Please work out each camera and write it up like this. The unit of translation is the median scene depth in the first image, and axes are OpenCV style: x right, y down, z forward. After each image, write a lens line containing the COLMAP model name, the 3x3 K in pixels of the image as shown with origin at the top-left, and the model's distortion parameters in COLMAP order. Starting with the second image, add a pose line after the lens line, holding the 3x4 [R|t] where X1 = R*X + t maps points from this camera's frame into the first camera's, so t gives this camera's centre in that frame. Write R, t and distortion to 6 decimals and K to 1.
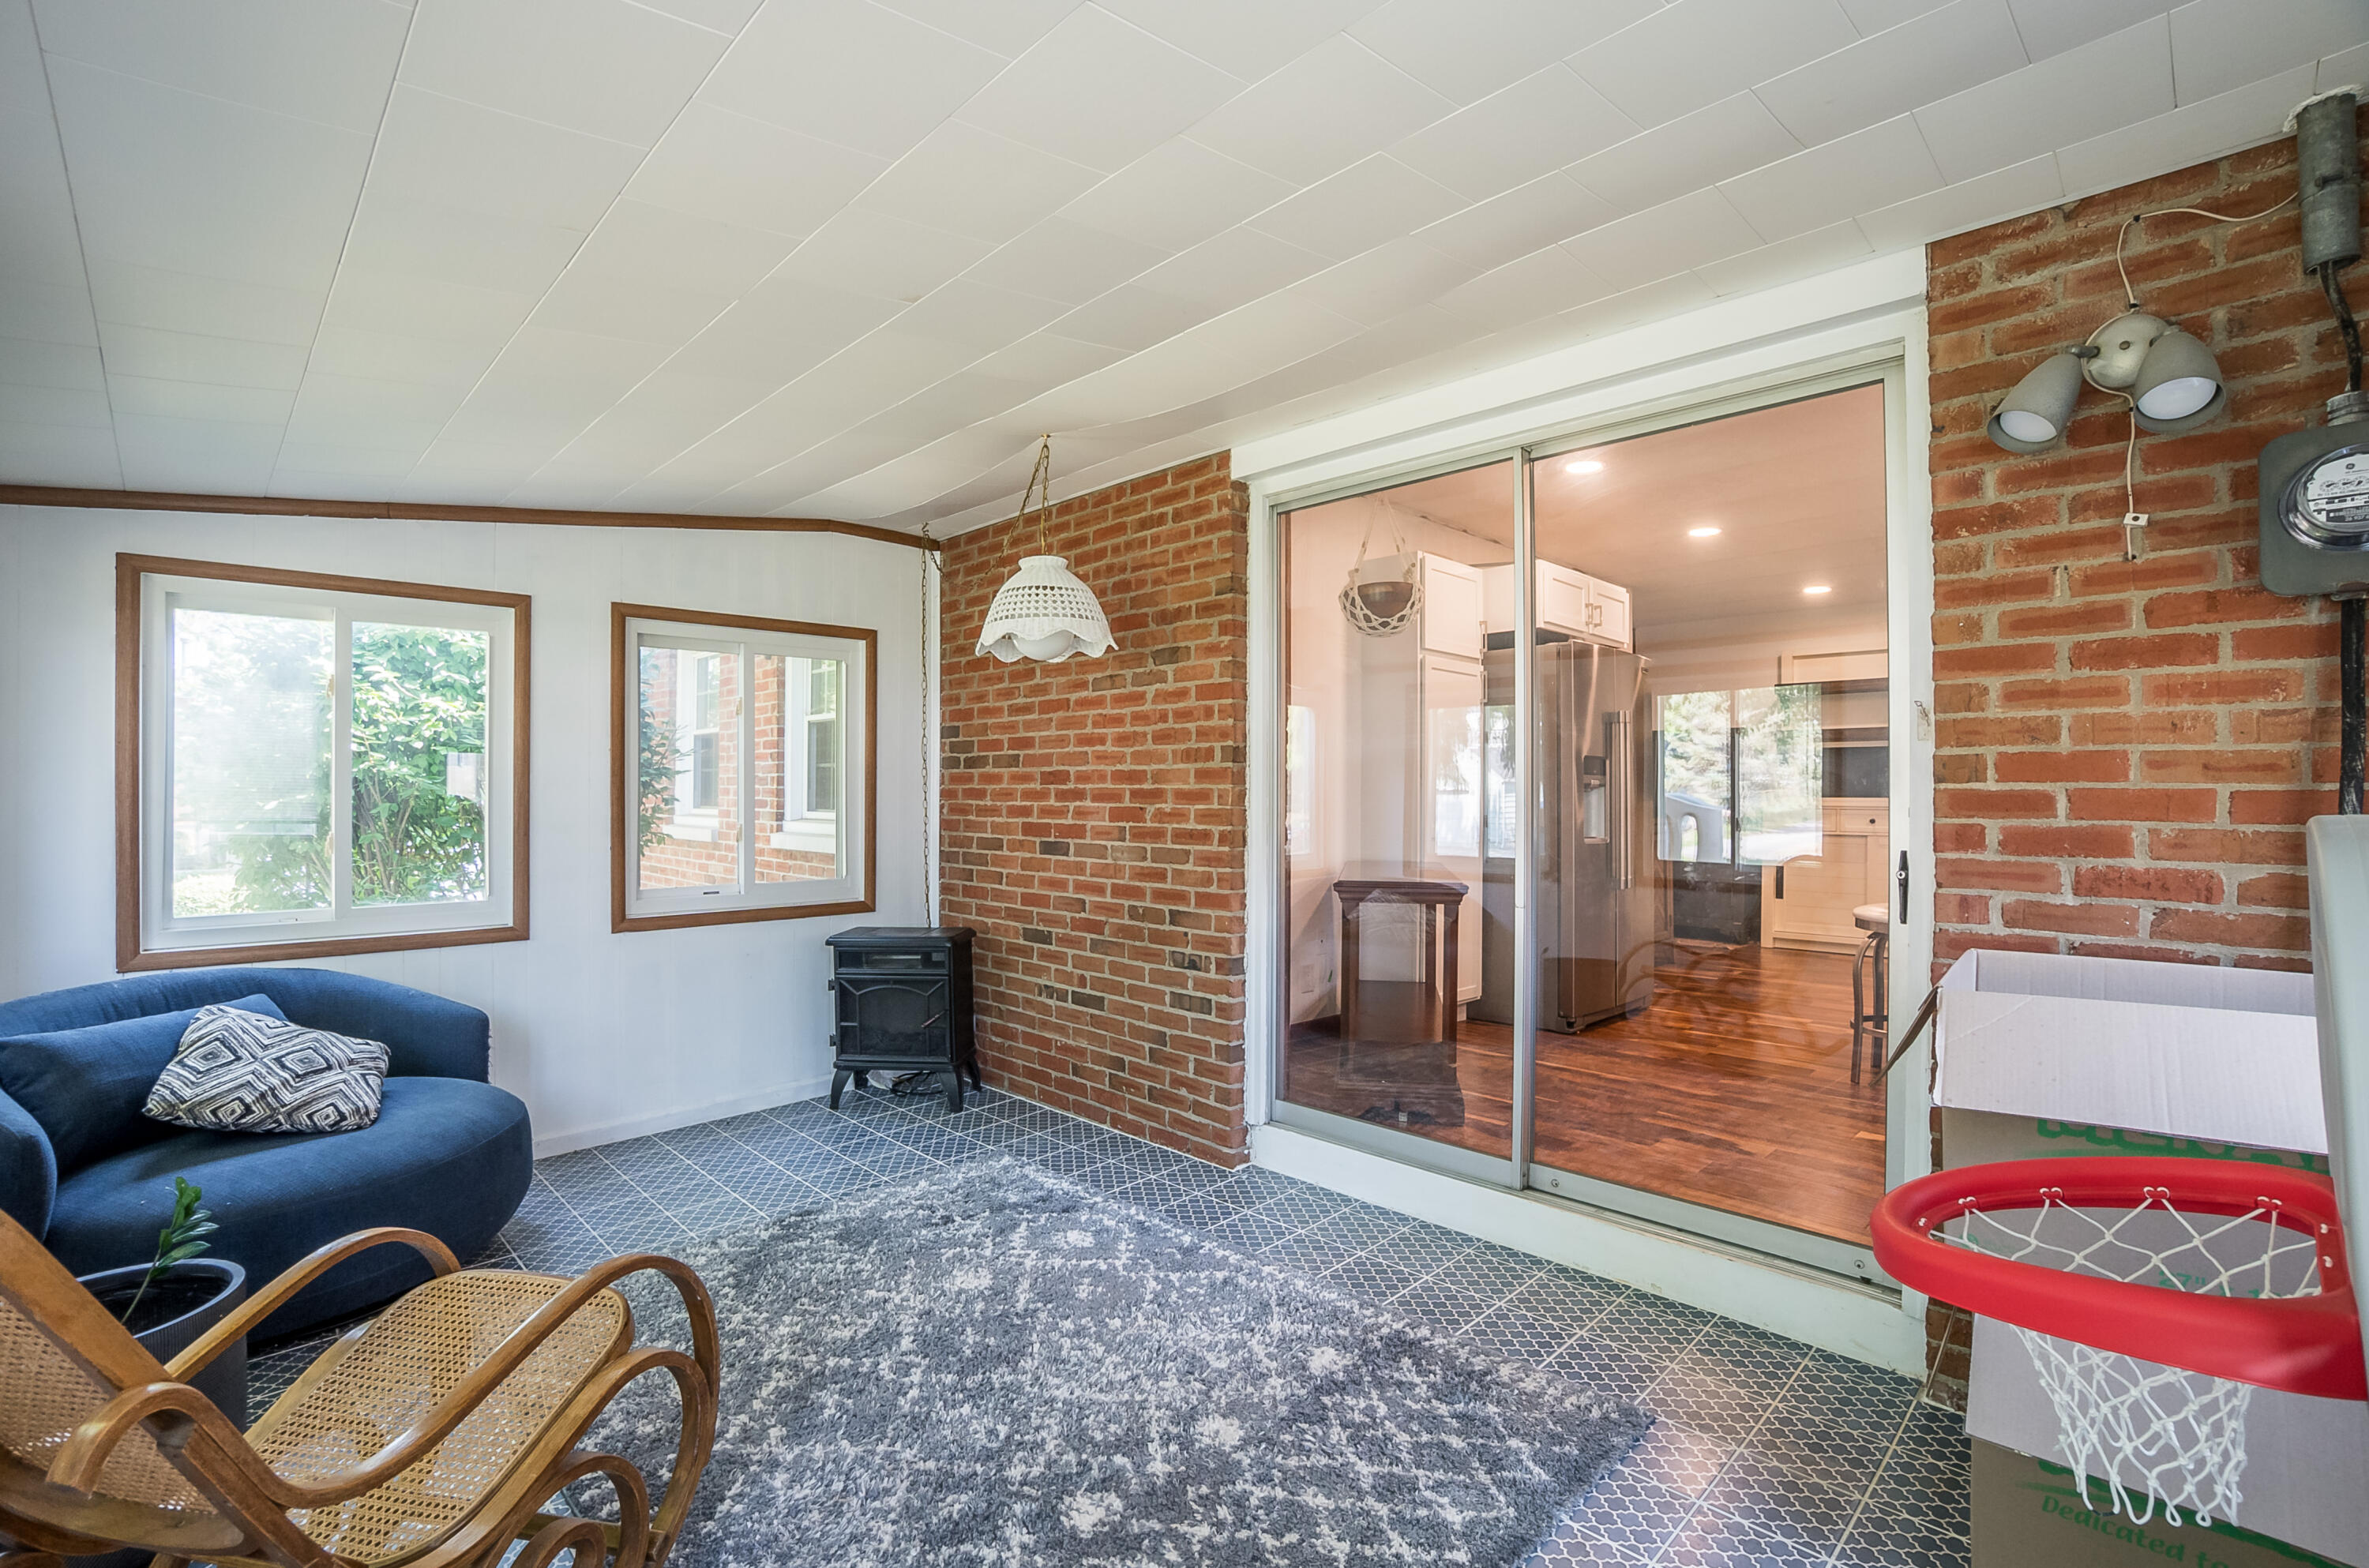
lens RADIAL K [[1058.8, 0, 1176.0], [0, 1058.8, 794.4], [0, 0, 1]] dist [-0.049345, 0.005811]
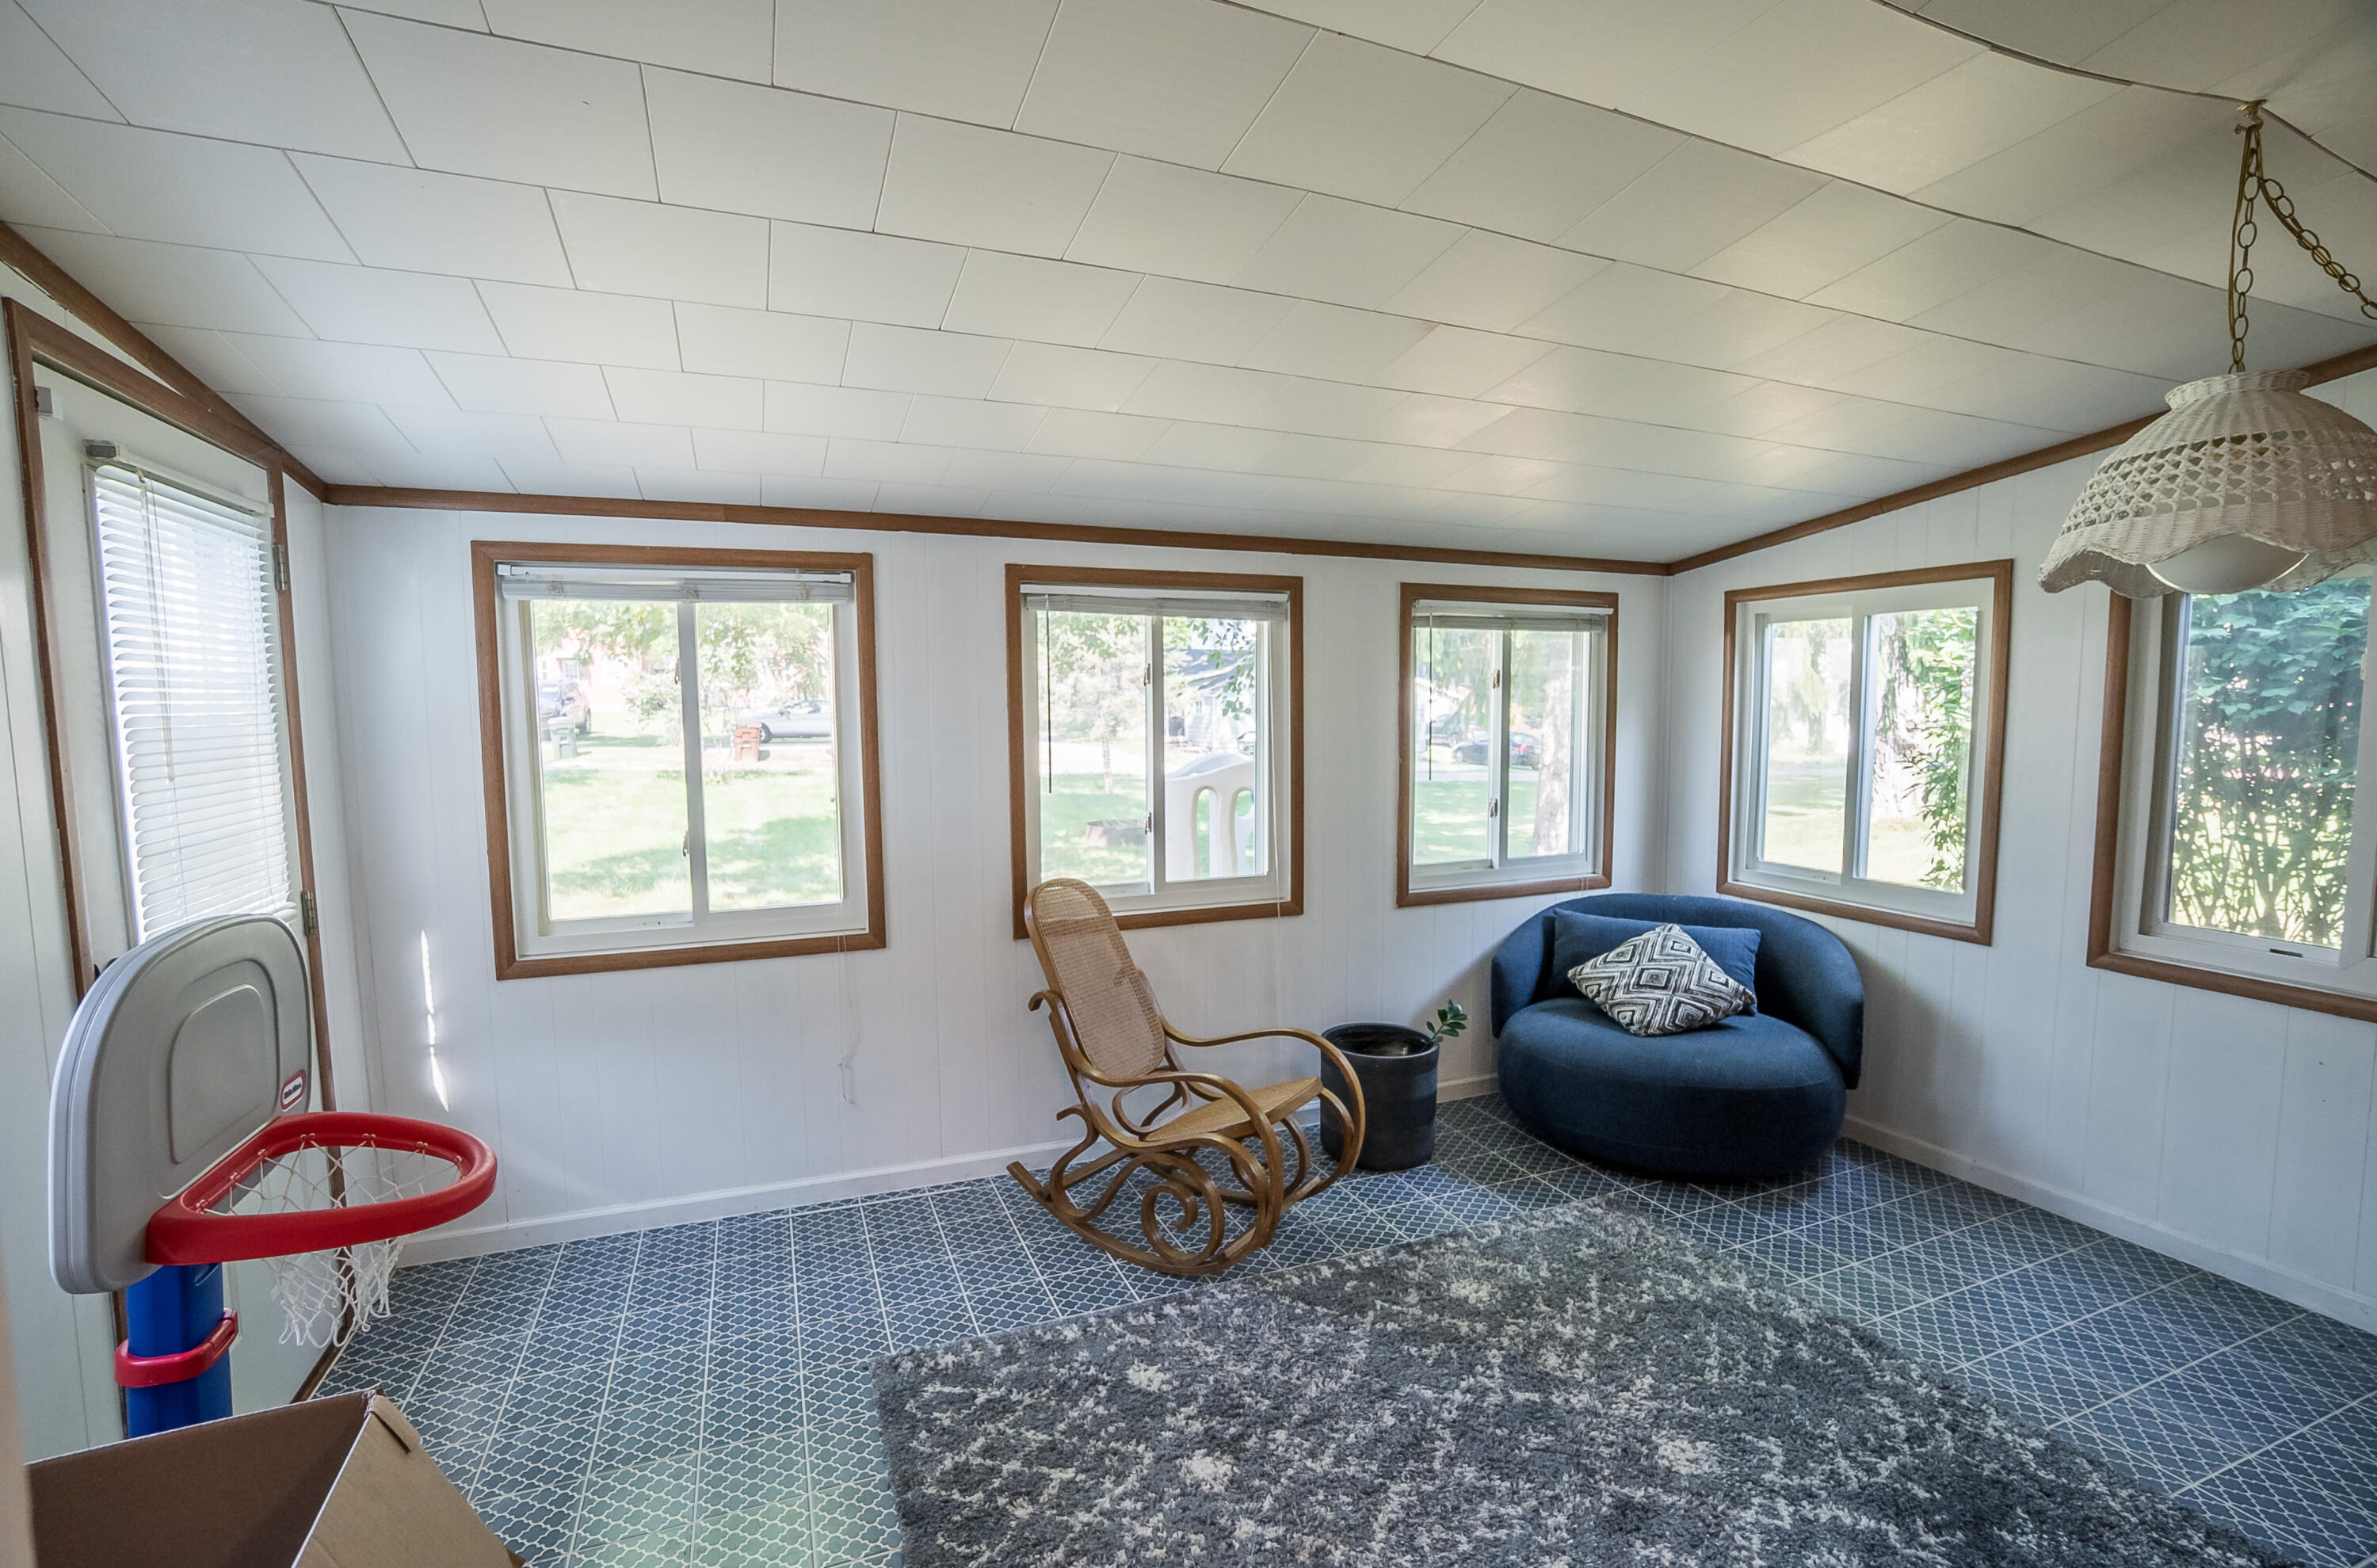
lens RADIAL K [[1062.5, 0, 1182.9], [0, 1062.5, 791.4], [0, 0, 1]] dist [-0.049345, 0.005811]
pose [[-0.382211, 0.079551, -0.920645, 0.552214], [0.002829, 0.996384, 0.084922, -0.086856], [0.924071, 0.029854, -0.381053, 0.834549]]
